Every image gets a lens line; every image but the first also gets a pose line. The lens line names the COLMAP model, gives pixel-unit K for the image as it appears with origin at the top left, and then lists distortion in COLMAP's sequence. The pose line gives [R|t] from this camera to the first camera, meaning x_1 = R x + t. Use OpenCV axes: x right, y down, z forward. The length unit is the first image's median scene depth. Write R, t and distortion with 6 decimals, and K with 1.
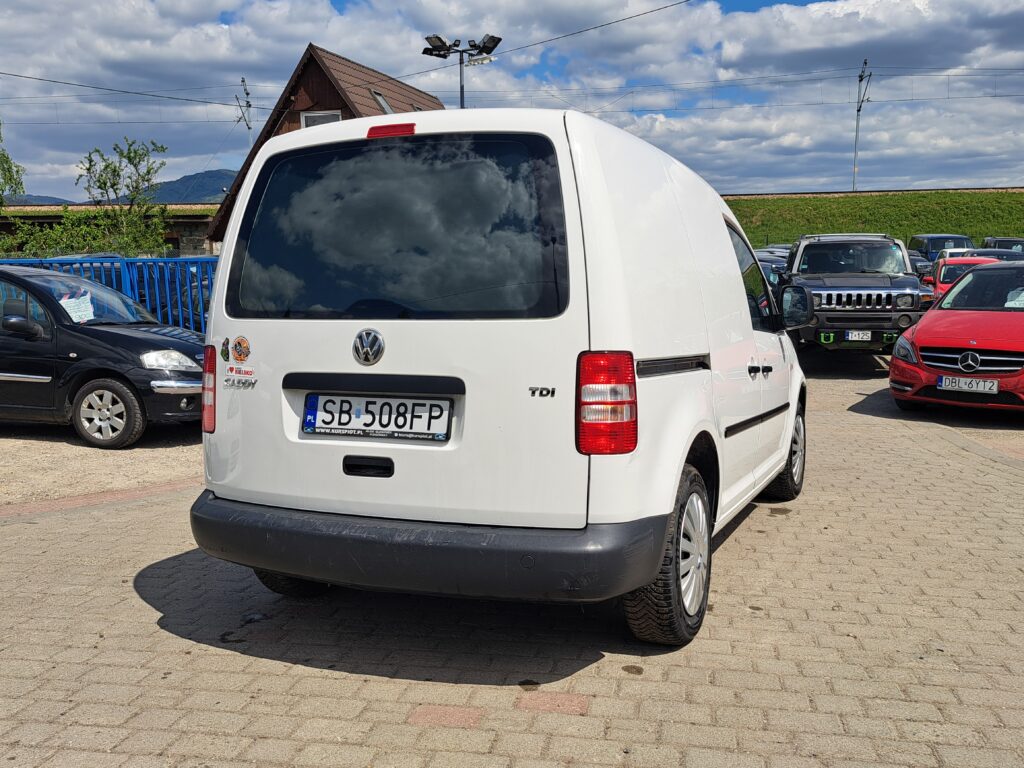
lens RADIAL K [[906.1, 0, 513.3], [0, 906.1, 365.6], [0, 0, 1]] dist [0.087388, -0.106755]
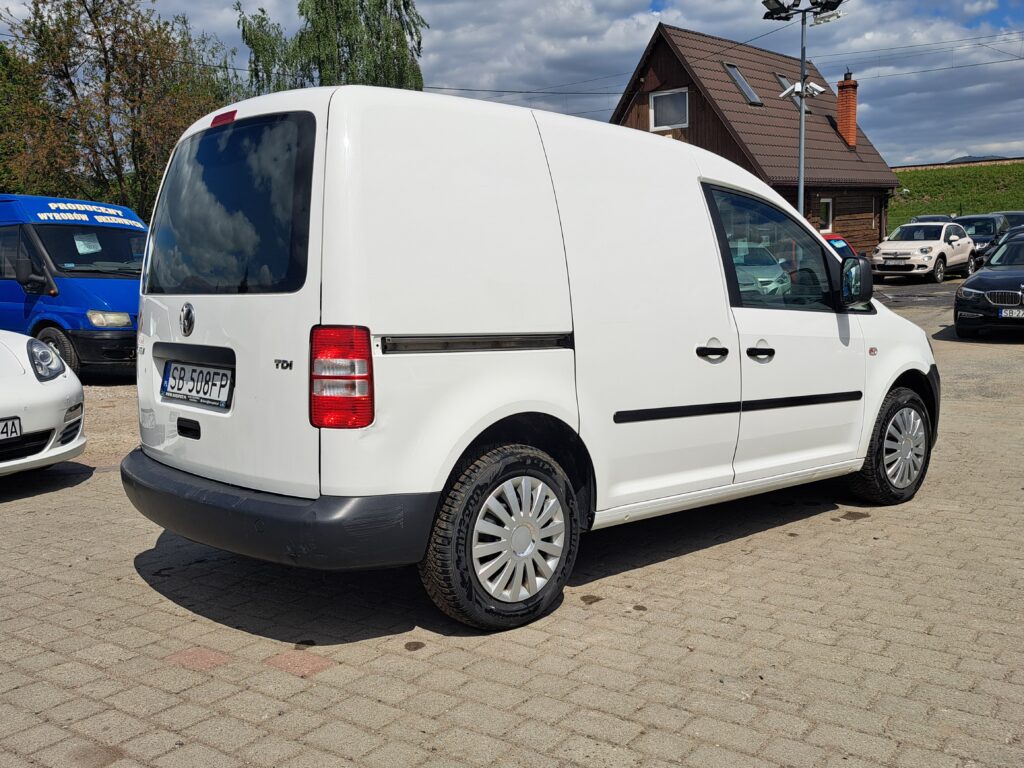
lens RADIAL K [[906.1, 0, 513.3], [0, 906.1, 365.6], [0, 0, 1]] dist [0.087388, -0.106755]
pose [[0.921319, 0.028584, -0.387755, 0.625259], [-0.019563, 0.999439, 0.027194, -0.002890], [0.388315, -0.017469, 0.921361, 0.131796]]
